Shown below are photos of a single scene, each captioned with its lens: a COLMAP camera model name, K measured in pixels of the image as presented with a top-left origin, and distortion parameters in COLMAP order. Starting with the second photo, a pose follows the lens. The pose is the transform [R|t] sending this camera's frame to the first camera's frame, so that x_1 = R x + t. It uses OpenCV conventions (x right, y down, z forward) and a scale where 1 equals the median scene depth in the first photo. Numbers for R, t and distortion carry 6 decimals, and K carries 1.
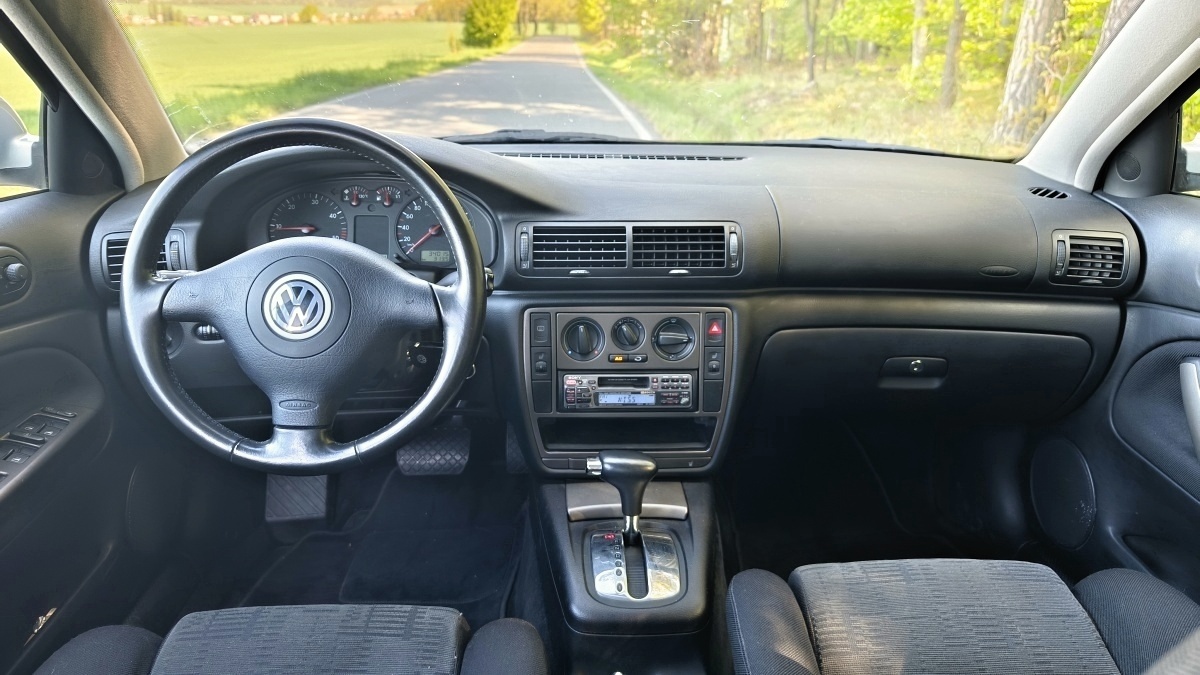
lens RADIAL K [[841.2, 0, 600.0], [0, 841.2, 337.5], [0, 0, 1]] dist [0.041728, -0.001772]
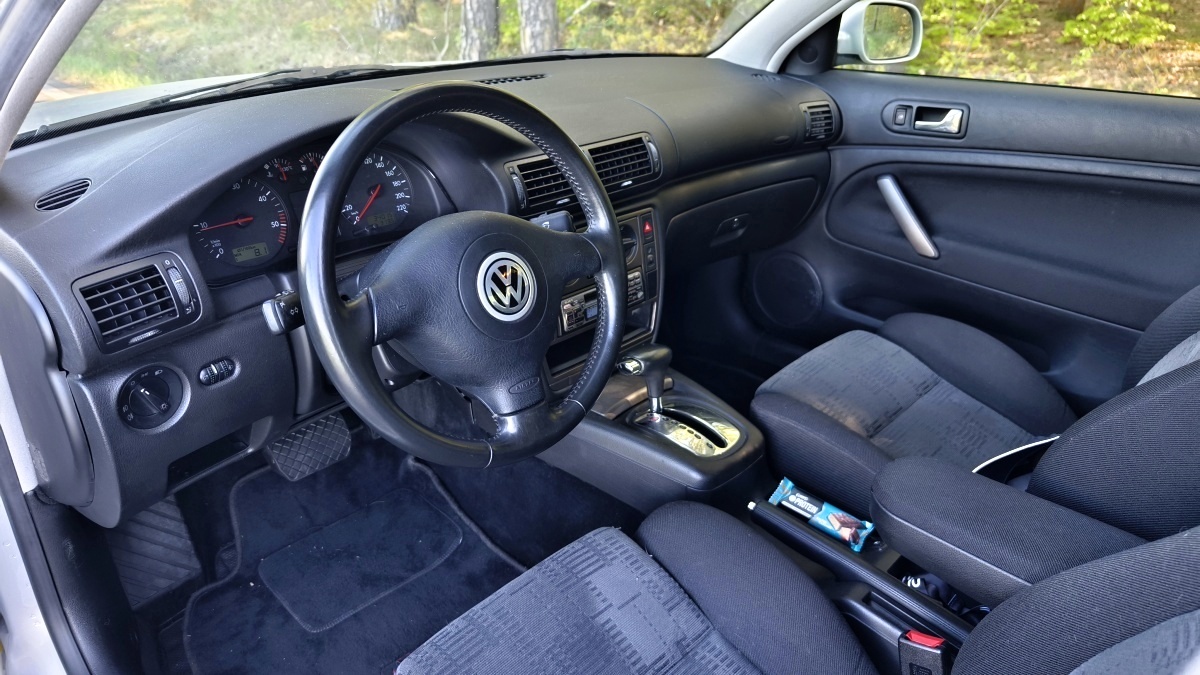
lens RADIAL K [[841.2, 0, 600.0], [0, 841.2, 337.5], [0, 0, 1]] dist [0.041728, -0.001772]
pose [[0.713391, -0.303423, 0.631671, -0.693503], [0.228963, 0.952853, 0.199118, -0.112338], [-0.662306, 0.002580, 0.749229, 0.176668]]
